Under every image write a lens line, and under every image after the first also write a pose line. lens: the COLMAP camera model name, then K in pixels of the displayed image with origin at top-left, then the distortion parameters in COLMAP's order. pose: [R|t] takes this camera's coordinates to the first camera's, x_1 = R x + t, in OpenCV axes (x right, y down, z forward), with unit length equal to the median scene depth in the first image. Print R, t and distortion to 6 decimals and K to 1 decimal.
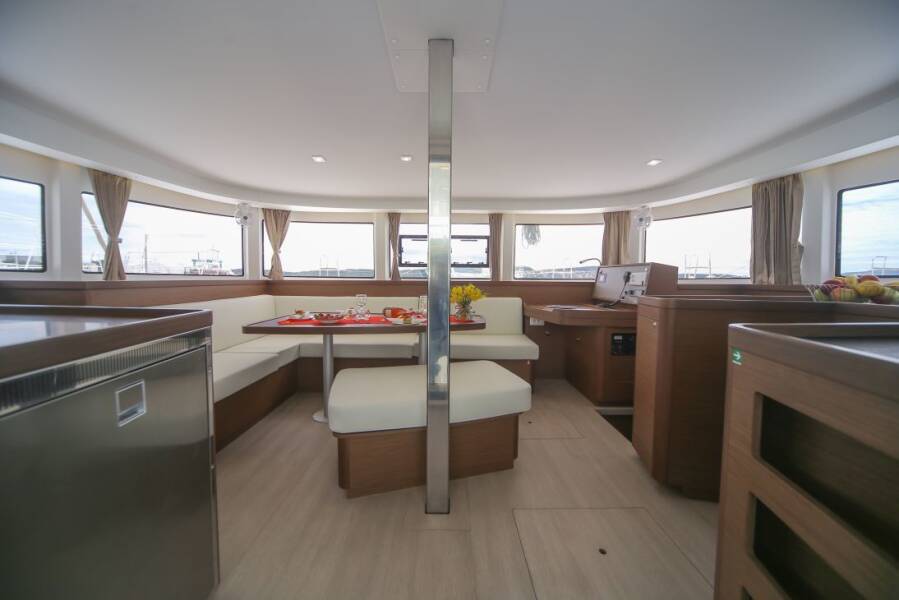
lens RADIAL K [[315.2, 0, 447.8], [0, 315.2, 295.2], [0, 0, 1]] dist [-0.003793, -0.000136]
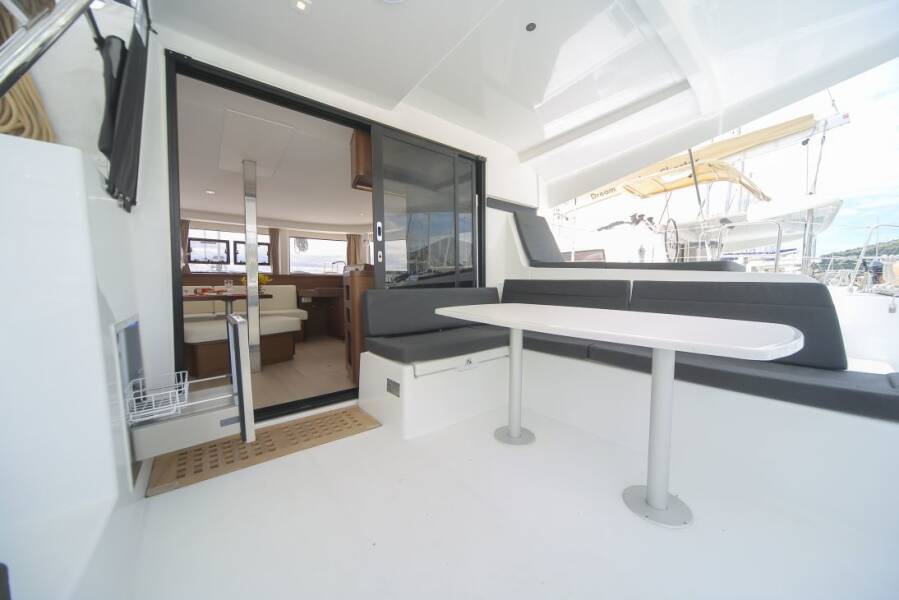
lens RADIAL K [[315.2, 0, 447.8], [0, 315.2, 295.2], [0, 0, 1]] dist [-0.003793, -0.000136]
pose [[0.783642, -0.032090, 0.620383, -0.176523], [0.042540, 0.999093, -0.002056, 0.115005], [-0.619754, 0.028002, 0.784296, -0.842438]]
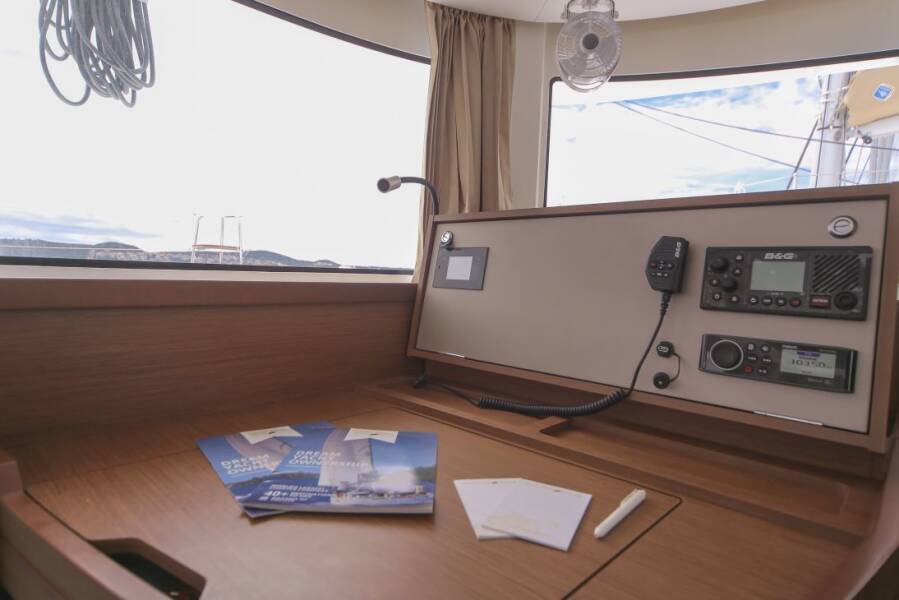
lens RADIAL K [[510.0, 0, 449.5], [0, 510.0, 300.0], [0, 0, 1]] dist [-0.000725, -0.000111]
pose [[0.697249, -0.025836, 0.716364, 0.273947], [0.013649, 0.999648, 0.022768, -0.049509], [-0.716700, -0.006097, 0.697355, 0.926320]]
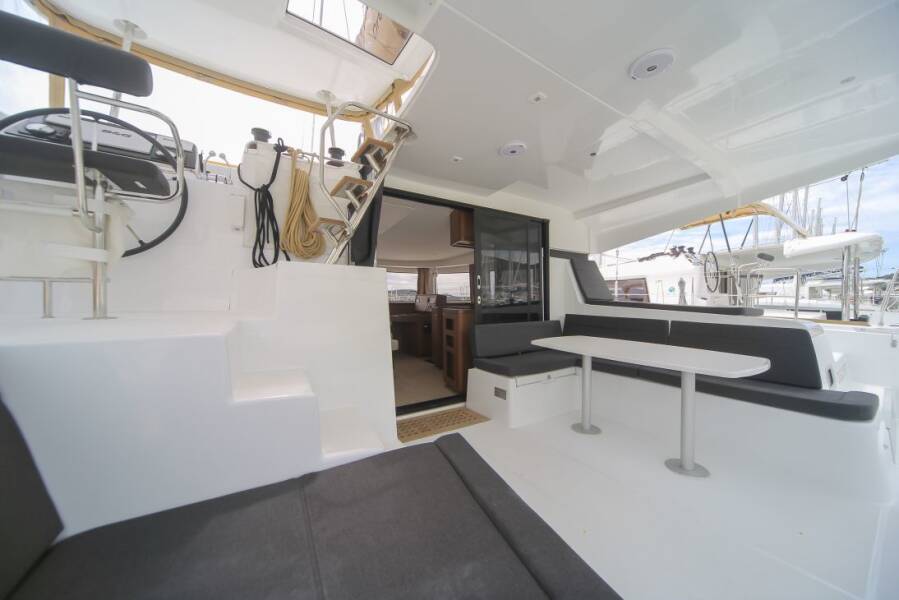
lens RADIAL K [[315.2, 0, 447.8], [0, 315.2, 295.2], [0, 0, 1]] dist [-0.003793, -0.000136]
pose [[0.841446, 0.003035, 0.540332, -0.557426], [0.032960, 0.997834, -0.056933, 0.042862], [-0.539334, 0.065715, 0.839524, -1.015692]]
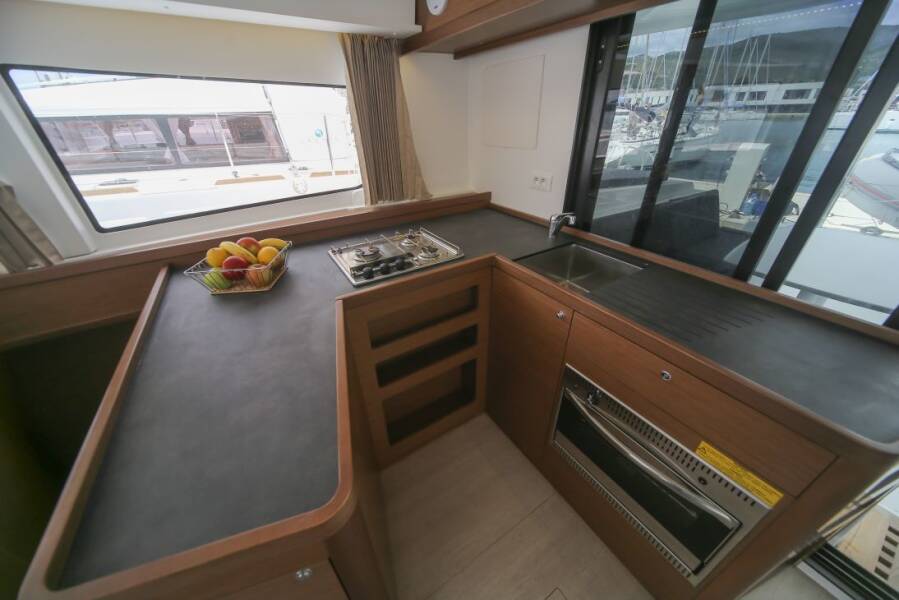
lens RADIAL K [[313.2, 0, 448.0], [0, 313.2, 294.2], [0, 0, 1]] dist [-0.002415, -0.000218]
pose [[-0.524814, -0.419474, 0.740683, 0.281200], [0.062495, 0.848810, 0.524991, -0.184075], [-0.848919, 0.321812, -0.419253, 0.553617]]
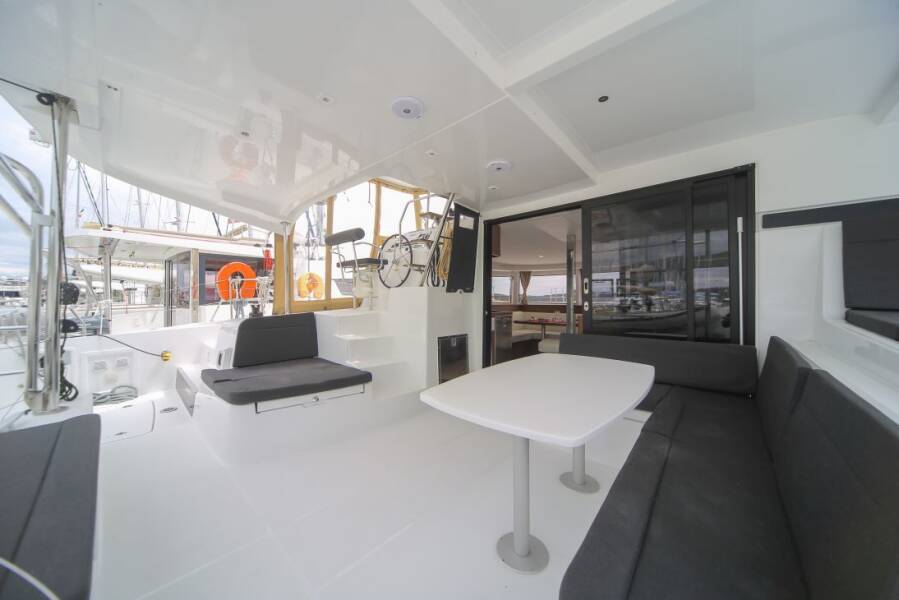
lens RADIAL K [[315.2, 0, 447.8], [0, 315.2, 295.2], [0, 0, 1]] dist [-0.003793, -0.000136]
pose [[0.731379, -0.010908, -0.681884, 0.667423], [-0.036033, 0.997857, -0.054611, 0.031603], [0.681019, 0.064512, 0.729419, -1.174307]]
